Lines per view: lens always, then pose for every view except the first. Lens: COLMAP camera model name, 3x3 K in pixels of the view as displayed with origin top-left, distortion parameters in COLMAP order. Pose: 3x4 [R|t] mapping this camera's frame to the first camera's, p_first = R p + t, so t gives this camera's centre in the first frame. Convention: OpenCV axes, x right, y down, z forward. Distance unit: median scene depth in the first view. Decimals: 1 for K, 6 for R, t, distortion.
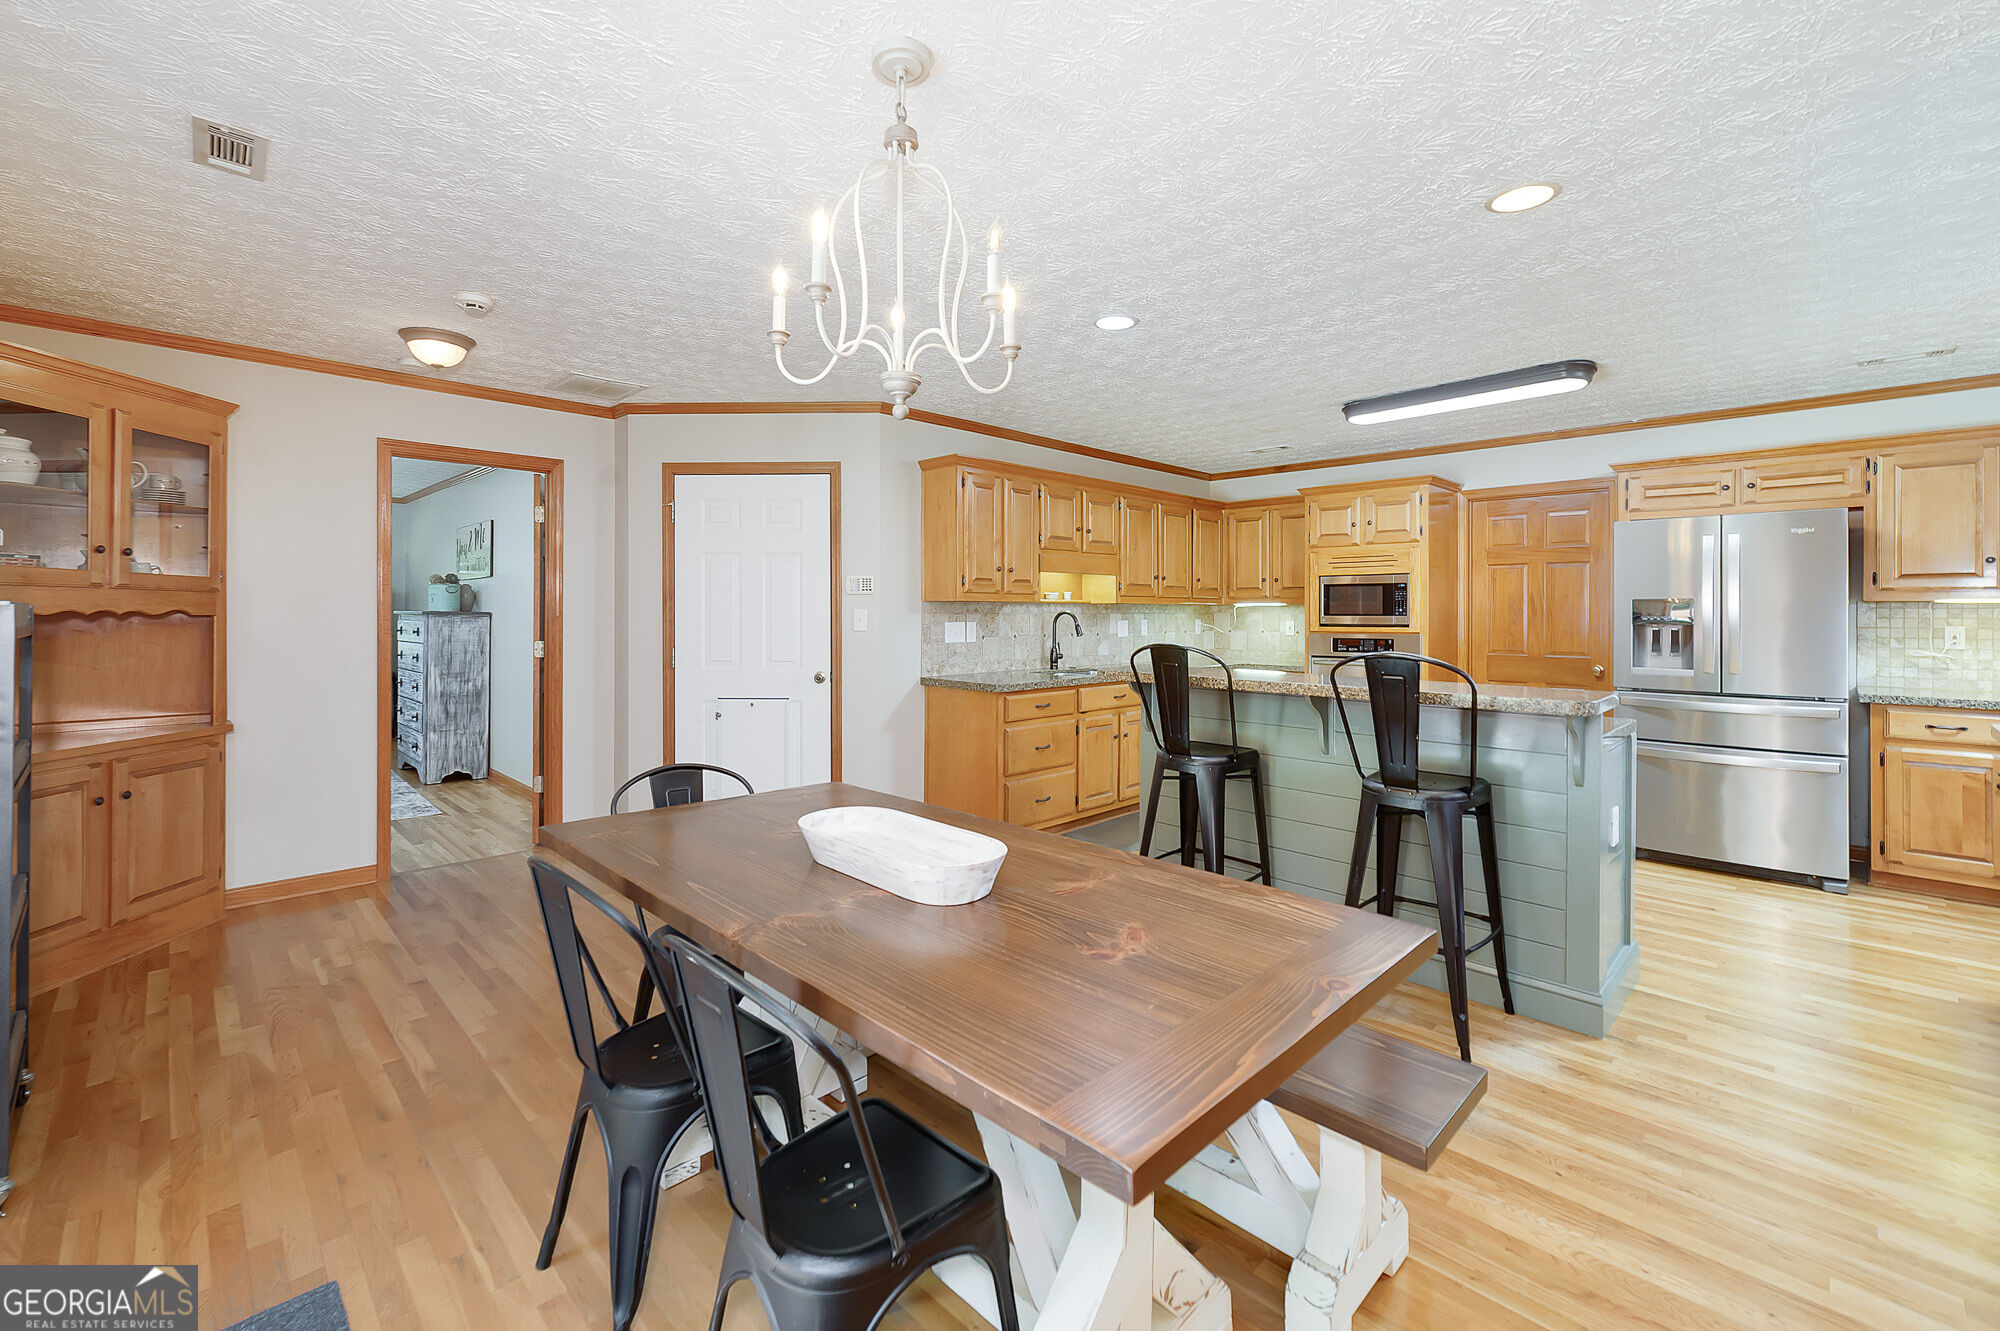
lens RADIAL K [[805.4, 0, 896.3], [0, 805.4, 627.0], [0, 0, 1]] dist [-0.002960, 0.001812]
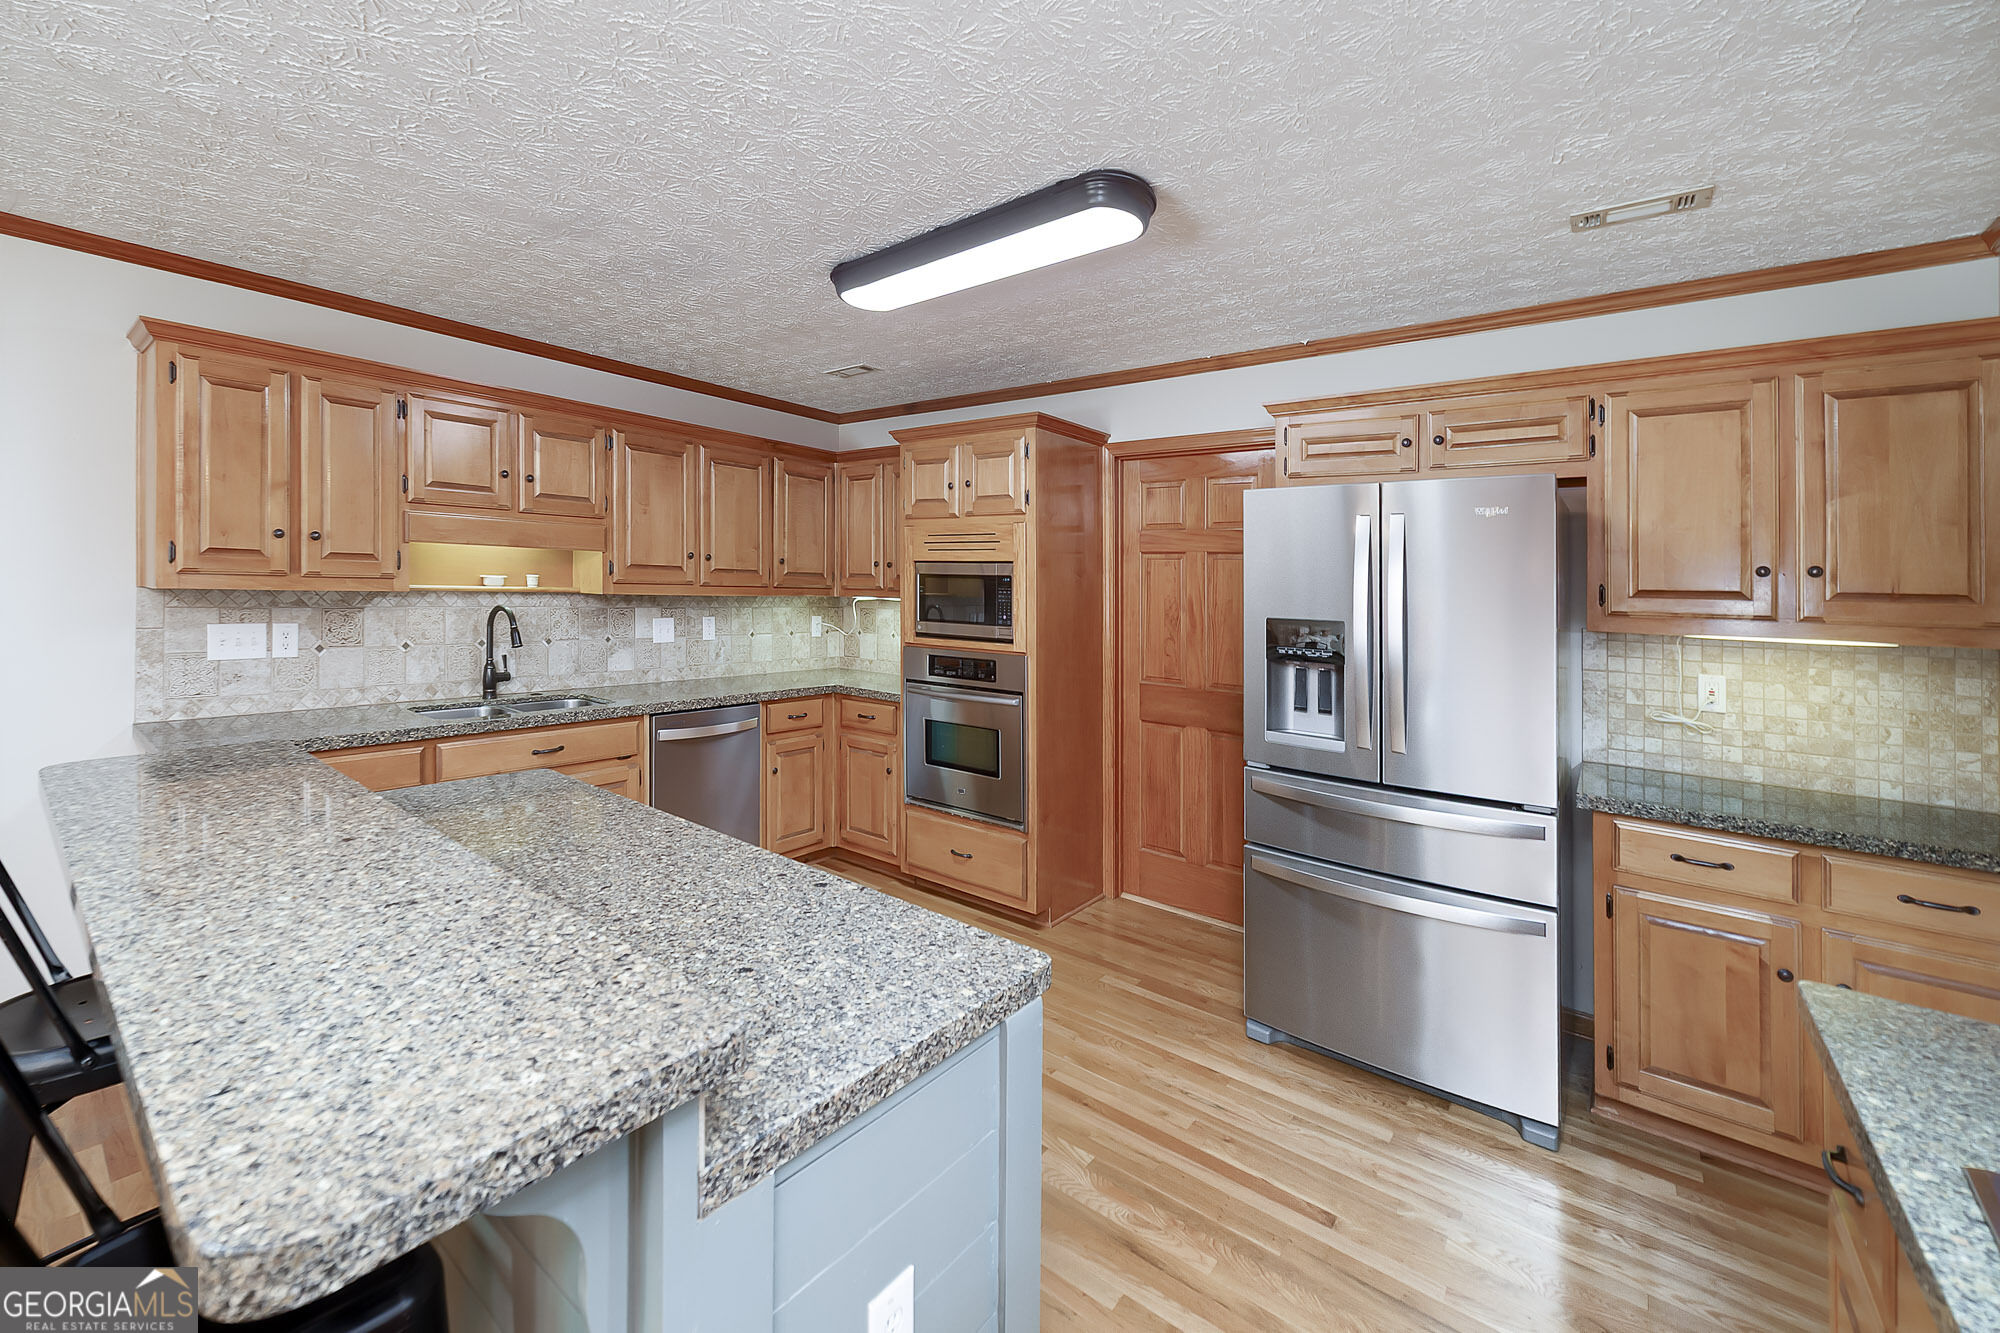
lens RADIAL K [[805.4, 0, 922.7], [0, 805.4, 578.6], [0, 0, 1]] dist [-0.002960, 0.001812]
pose [[0.988182, 0.028221, 0.150667, 0.562913], [-0.024325, 0.999322, -0.027639, -0.040076], [-0.151345, 0.023647, 0.988198, 0.435371]]
